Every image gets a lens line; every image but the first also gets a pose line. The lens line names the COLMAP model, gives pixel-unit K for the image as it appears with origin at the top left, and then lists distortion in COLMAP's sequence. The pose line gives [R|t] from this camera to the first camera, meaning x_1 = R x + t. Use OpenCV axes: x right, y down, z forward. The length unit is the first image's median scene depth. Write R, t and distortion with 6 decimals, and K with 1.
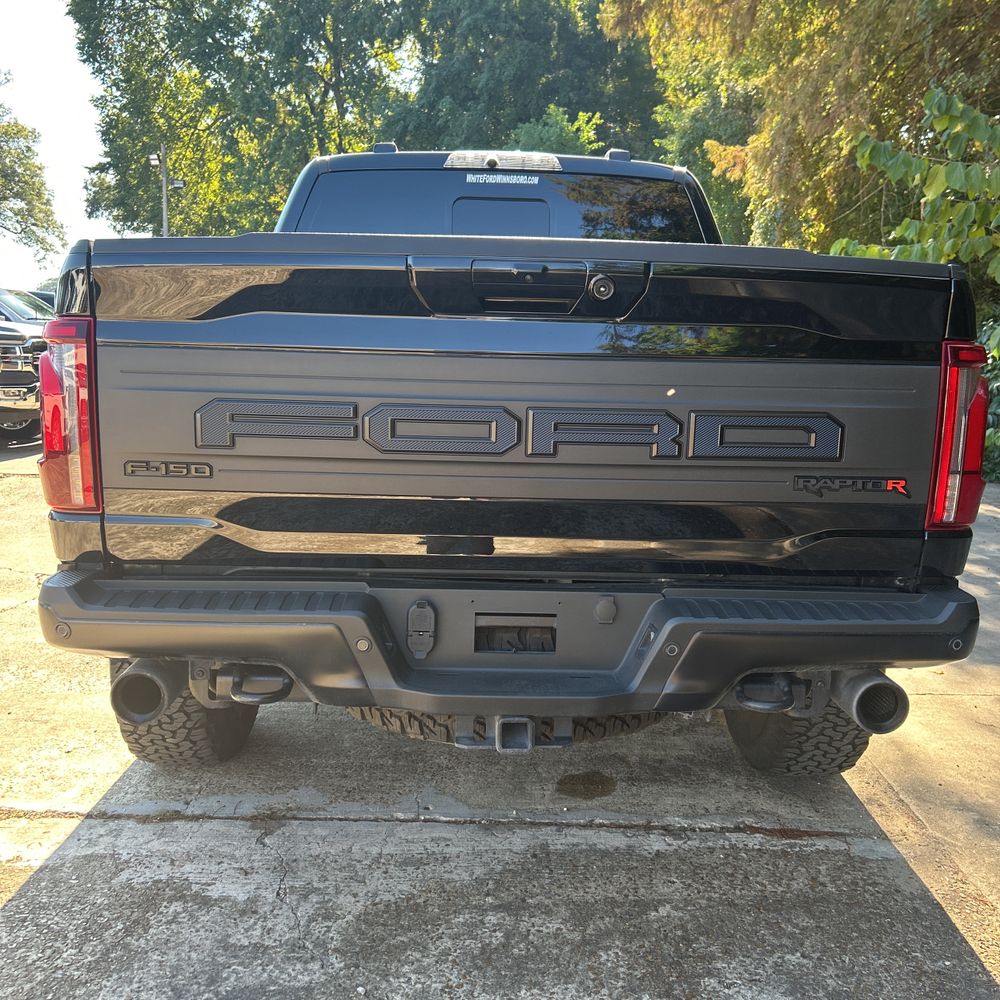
lens RADIAL K [[1010.5, 0, 507.4], [0, 1010.5, 492.4], [0, 0, 1]] dist [0.014844, 0.000111]
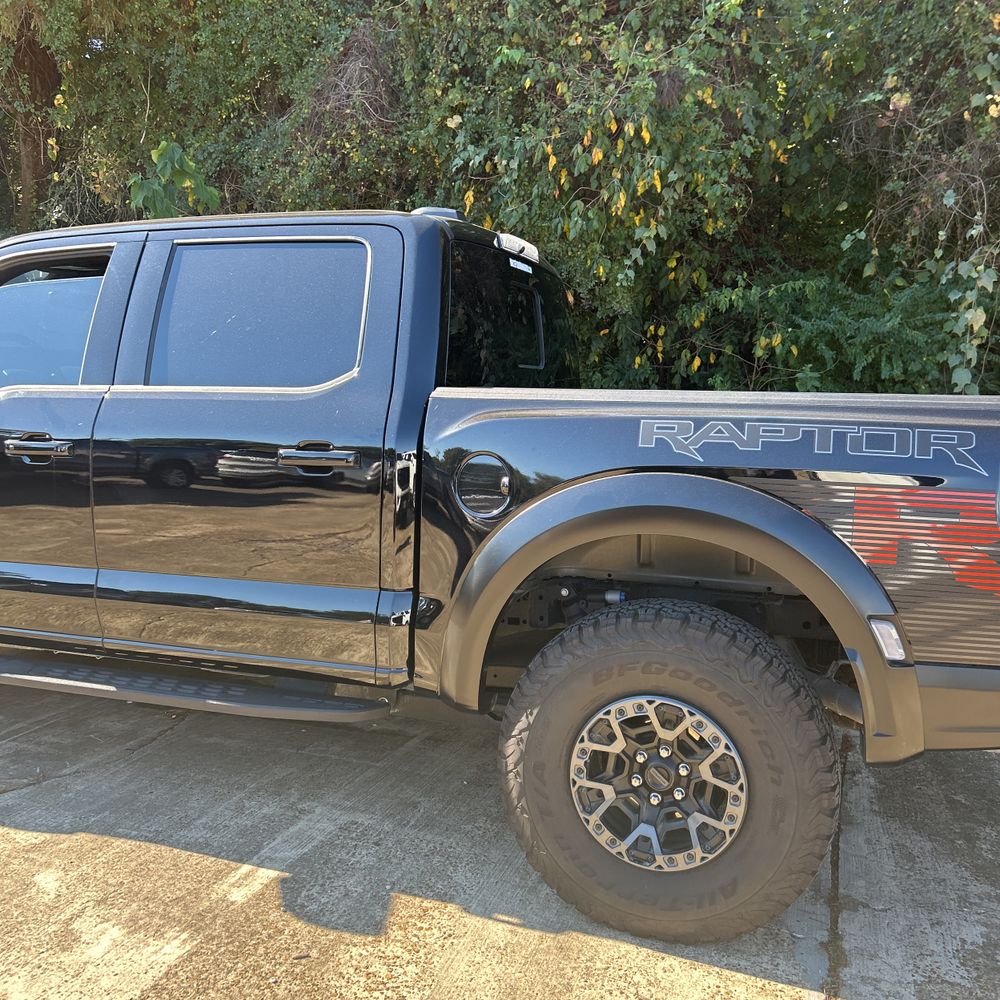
lens RADIAL K [[1013.7, 0, 497.8], [0, 1013.7, 486.3], [0, 0, 1]] dist [0.027774, -0.012585]
pose [[0.351350, -0.108384, 0.929949, -0.294642], [0.113777, 0.990858, 0.072496, -0.051011], [-0.929305, 0.080335, 0.360470, 0.205107]]
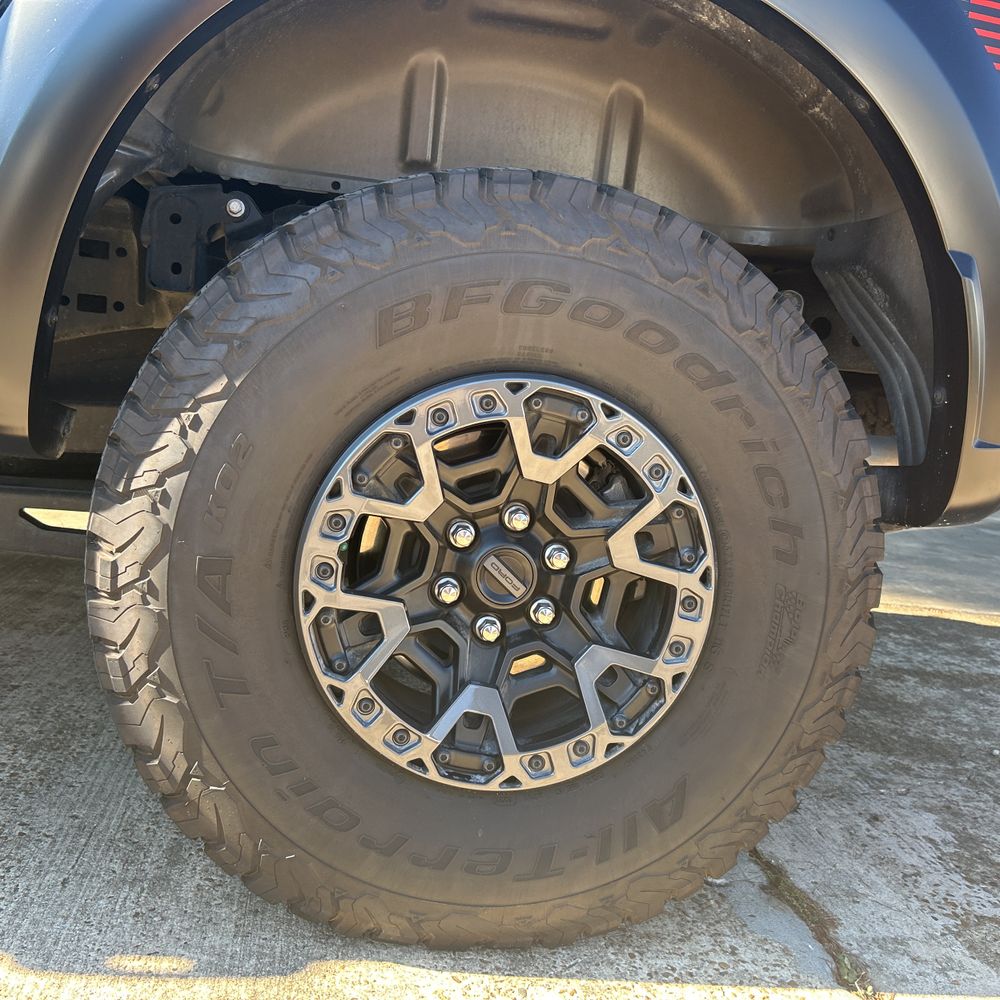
lens RADIAL K [[991.0, 0, 512.7], [0, 991.0, 484.6], [0, 0, 1]] dist [0.178726, -0.412661]
pose [[-0.128432, -0.160050, 0.978718, -0.174493], [0.030583, 0.985783, 0.165219, 0.007406], [-0.991247, 0.051151, -0.121711, 0.267241]]
